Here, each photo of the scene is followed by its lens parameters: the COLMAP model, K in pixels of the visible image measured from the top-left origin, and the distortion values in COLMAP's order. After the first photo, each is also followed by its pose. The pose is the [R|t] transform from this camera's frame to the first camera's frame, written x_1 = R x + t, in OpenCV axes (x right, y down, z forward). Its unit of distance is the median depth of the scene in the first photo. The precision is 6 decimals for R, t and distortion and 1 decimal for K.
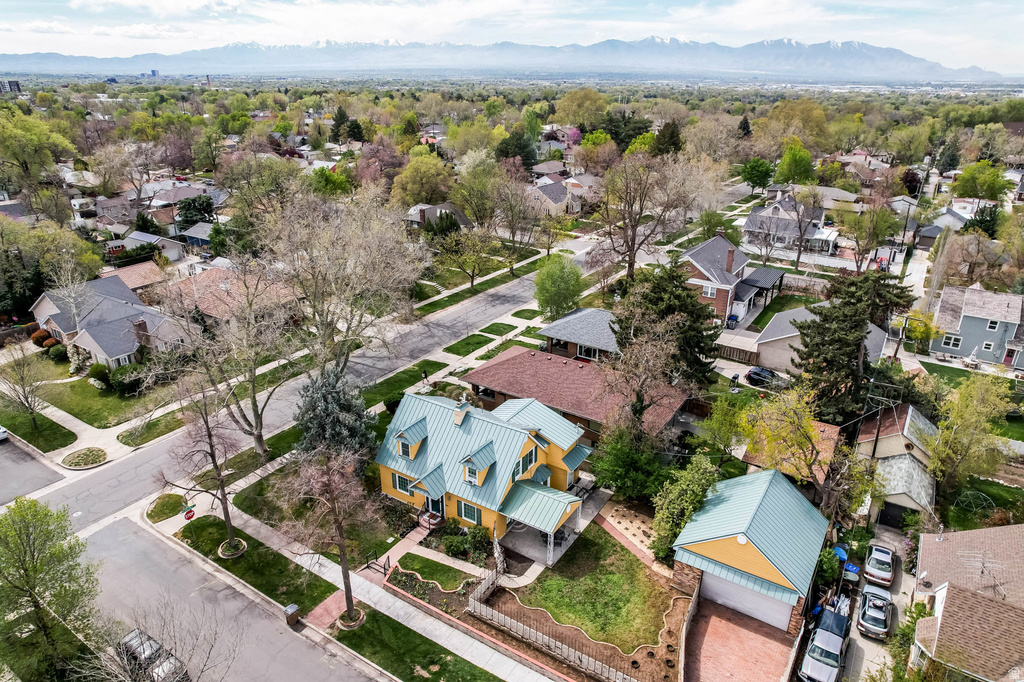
lens RADIAL K [[656.3, 0, 512.9], [0, 656.3, 344.3], [0, 0, 1]] dist [-0.071128, 0.059491]
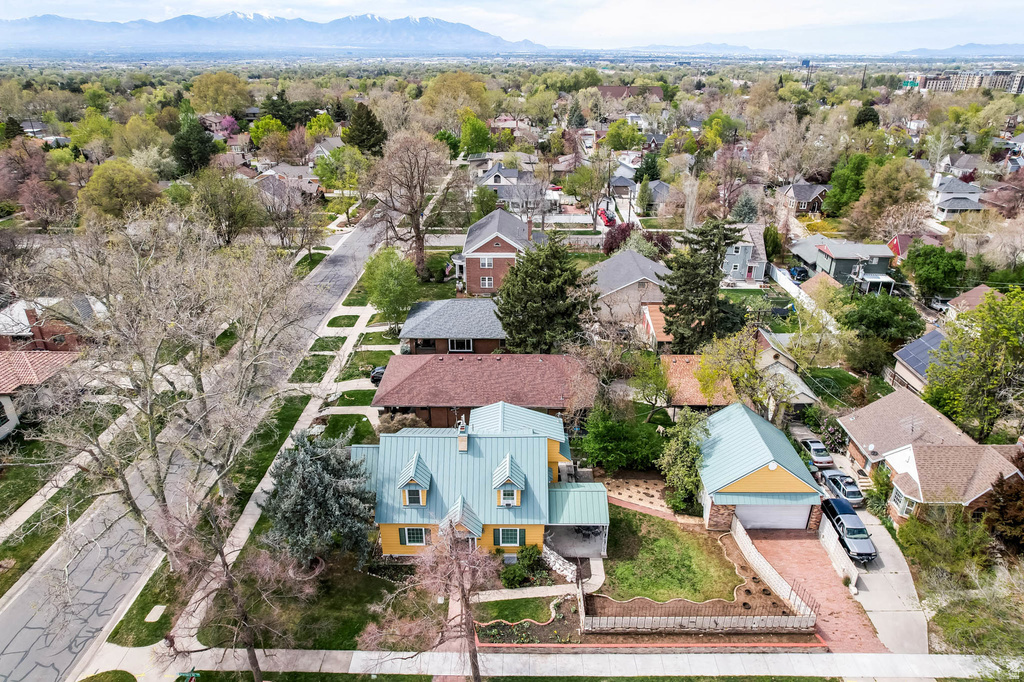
lens RADIAL K [[656.3, 0, 511.3], [0, 656.3, 340.9], [0, 0, 1]] dist [-0.071128, 0.059491]
pose [[0.845302, -0.226128, 0.484078, -0.288207], [0.213089, 0.973529, 0.082669, -0.057258], [-0.489958, 0.033271, 0.871111, 0.116721]]
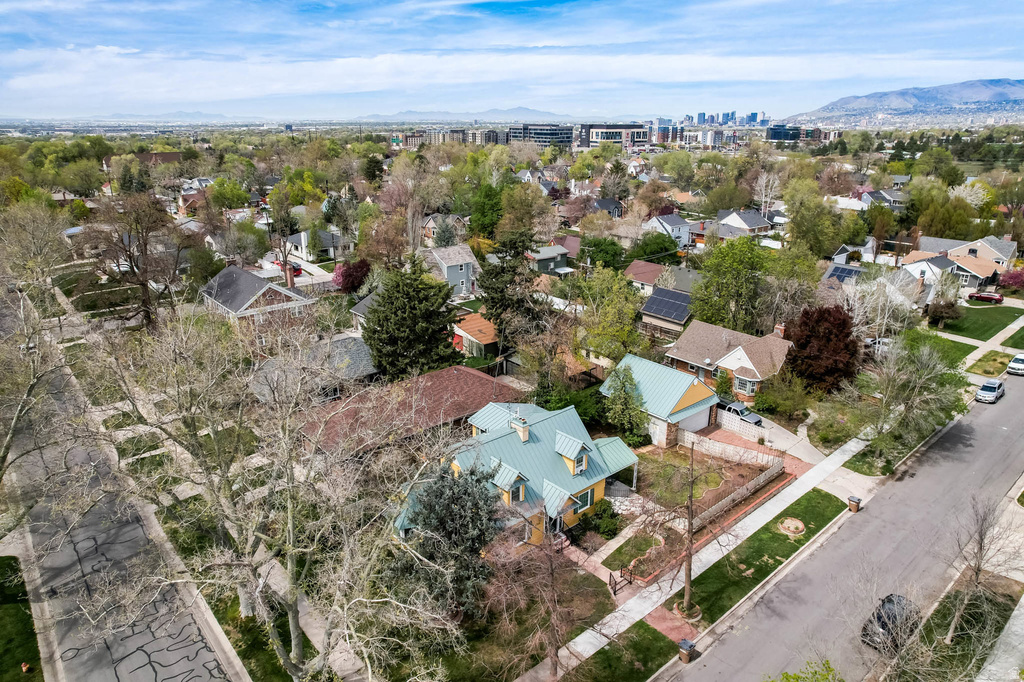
lens RADIAL K [[656.3, 0, 510.6], [0, 656.3, 339.9], [0, 0, 1]] dist [-0.071128, 0.059491]
pose [[0.280428, -0.317978, 0.905676, -0.603423], [0.373142, 0.905437, 0.202357, -0.140799], [-0.884378, 0.281199, 0.372561, 0.415643]]
